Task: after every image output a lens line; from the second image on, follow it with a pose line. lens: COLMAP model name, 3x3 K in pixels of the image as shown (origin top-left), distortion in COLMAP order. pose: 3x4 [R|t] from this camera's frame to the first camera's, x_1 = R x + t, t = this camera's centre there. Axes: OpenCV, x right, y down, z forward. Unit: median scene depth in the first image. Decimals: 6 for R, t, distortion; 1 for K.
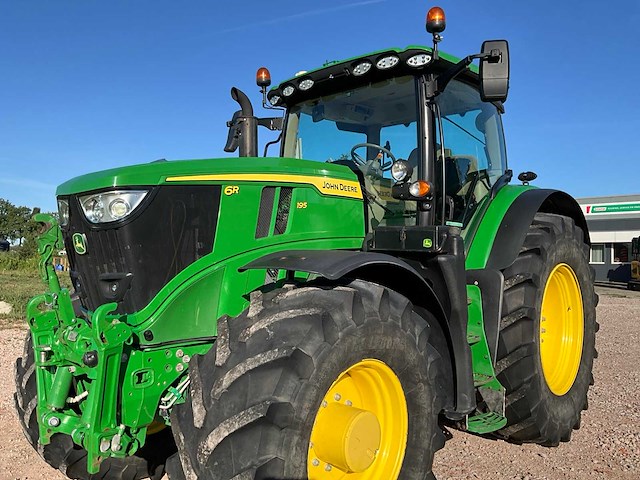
lens RADIAL K [[525.2, 0, 320.0], [0, 525.2, 240.0], [0, 0, 1]] dist [0.132879, -0.260903]
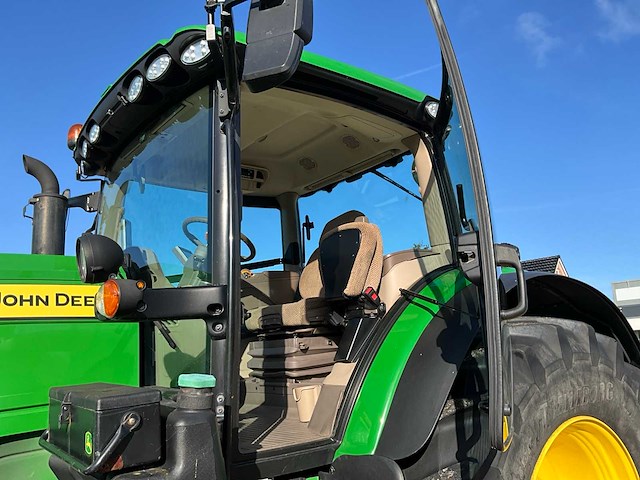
lens RADIAL K [[526.2, 0, 320.0], [0, 526.2, 240.0], [0, 0, 1]] dist [0.081084, -0.137022]
pose [[0.984425, -0.082772, -0.155102, 0.337235], [0.053574, 0.981510, -0.183759, -0.044756], [0.167445, 0.172588, 0.970657, 0.485895]]
